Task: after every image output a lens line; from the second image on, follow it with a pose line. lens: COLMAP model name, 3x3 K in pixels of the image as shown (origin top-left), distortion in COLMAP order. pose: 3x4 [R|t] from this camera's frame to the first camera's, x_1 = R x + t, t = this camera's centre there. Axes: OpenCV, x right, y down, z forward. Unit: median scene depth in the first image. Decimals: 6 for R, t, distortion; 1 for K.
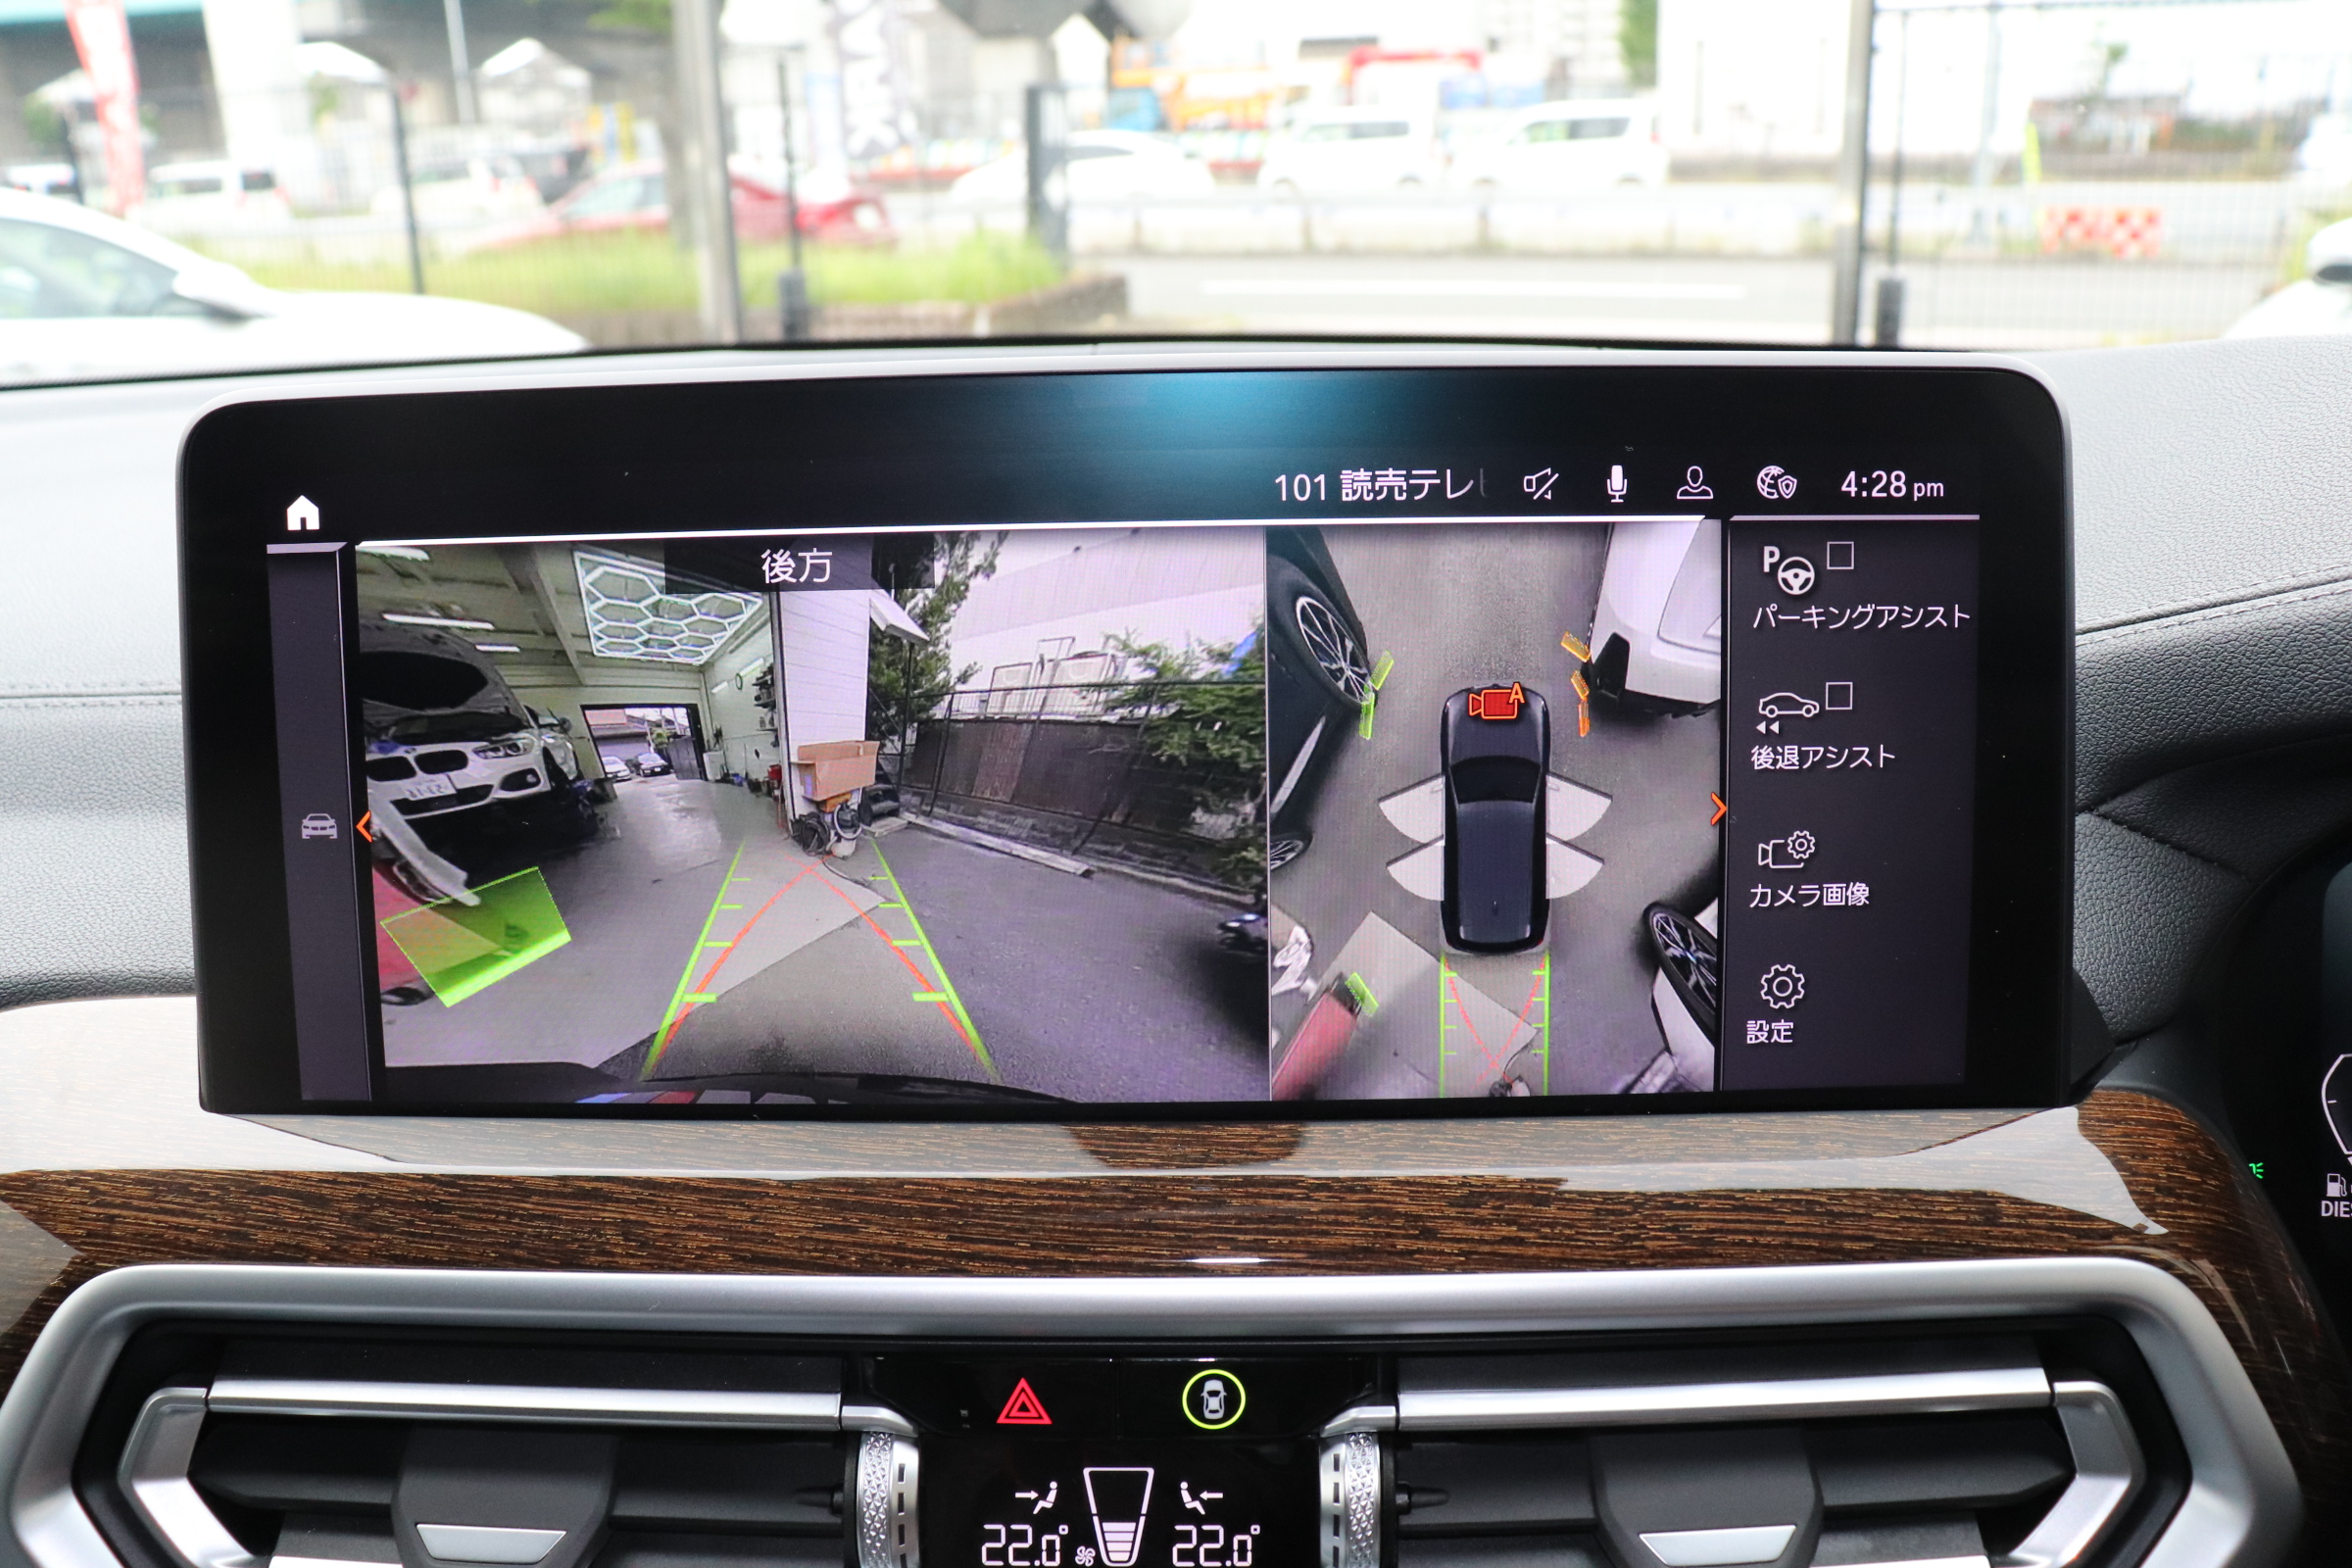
lens RADIAL K [[1909.4, 0, 1173.9], [0, 1909.4, 788.2], [0, 0, 1]] dist [-0.131834, 0.076112]
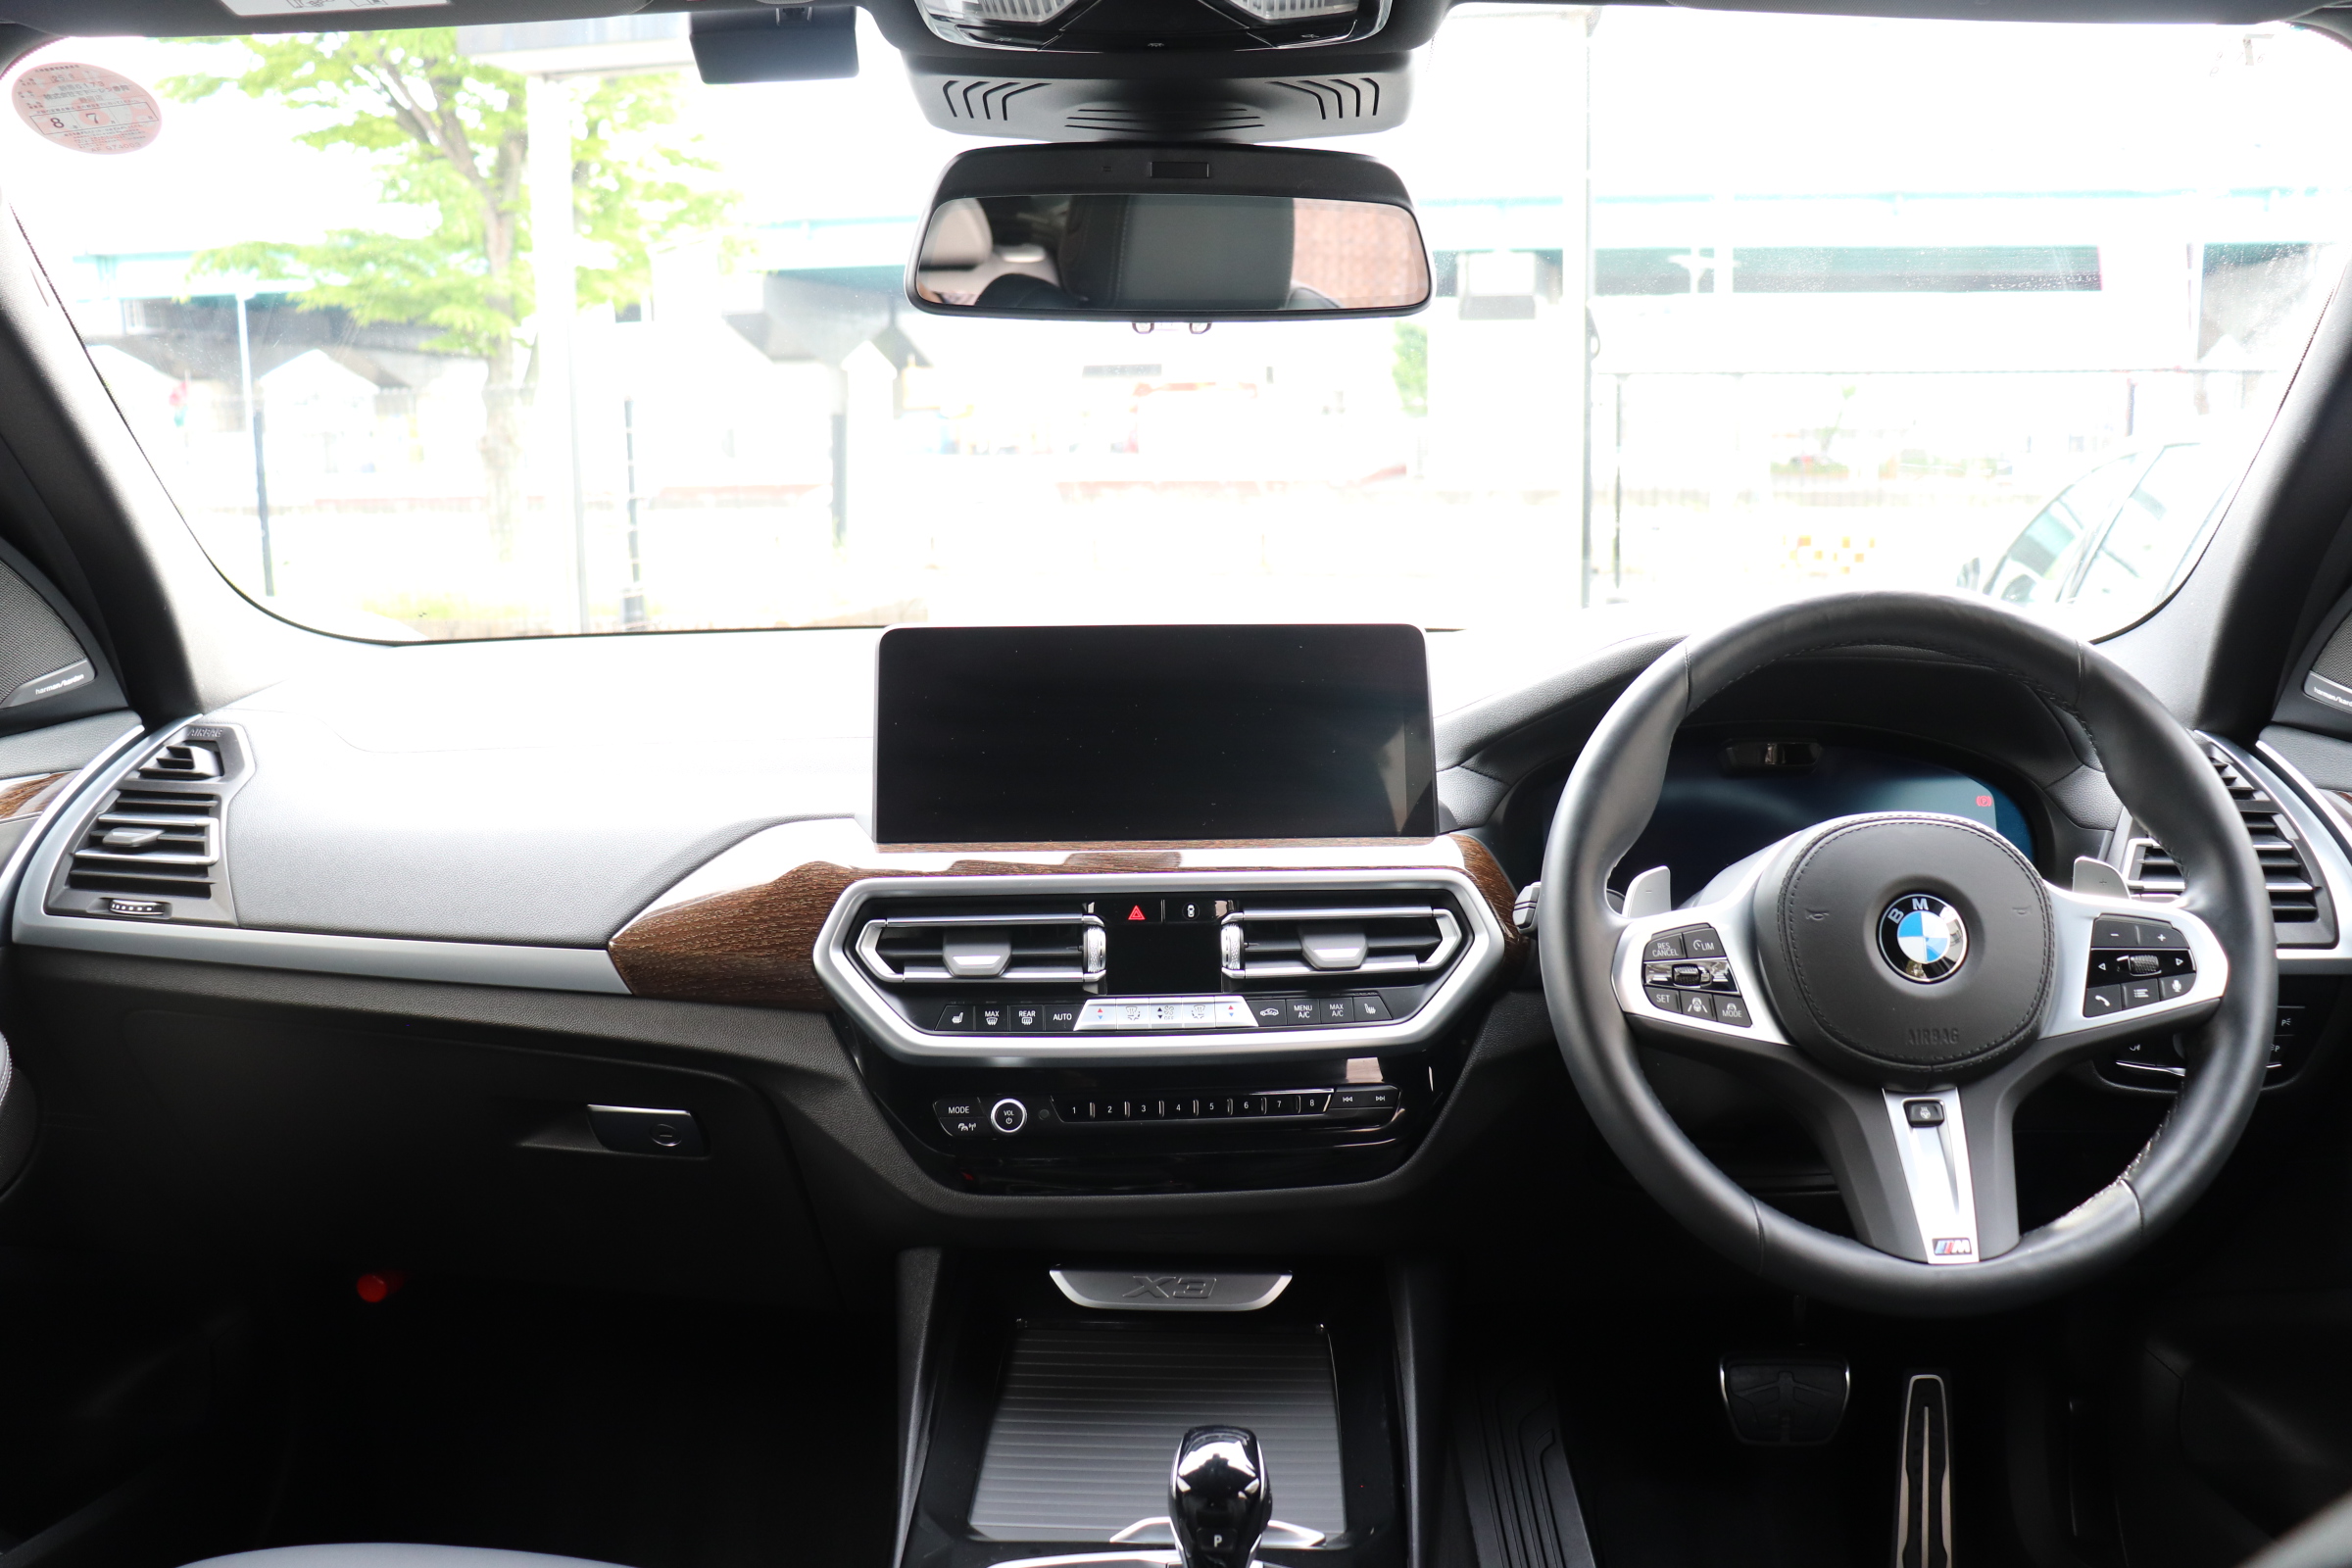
lens RADIAL K [[1909.4, 0, 1175.5], [0, 1909.4, 782.0], [0, 0, 1]] dist [-0.131834, 0.076112]
pose [[0.993724, -0.002907, 0.111818, -0.397179], [0.021249, 0.986365, -0.163193, 0.658001], [-0.109819, 0.164545, 0.980237, -2.467358]]
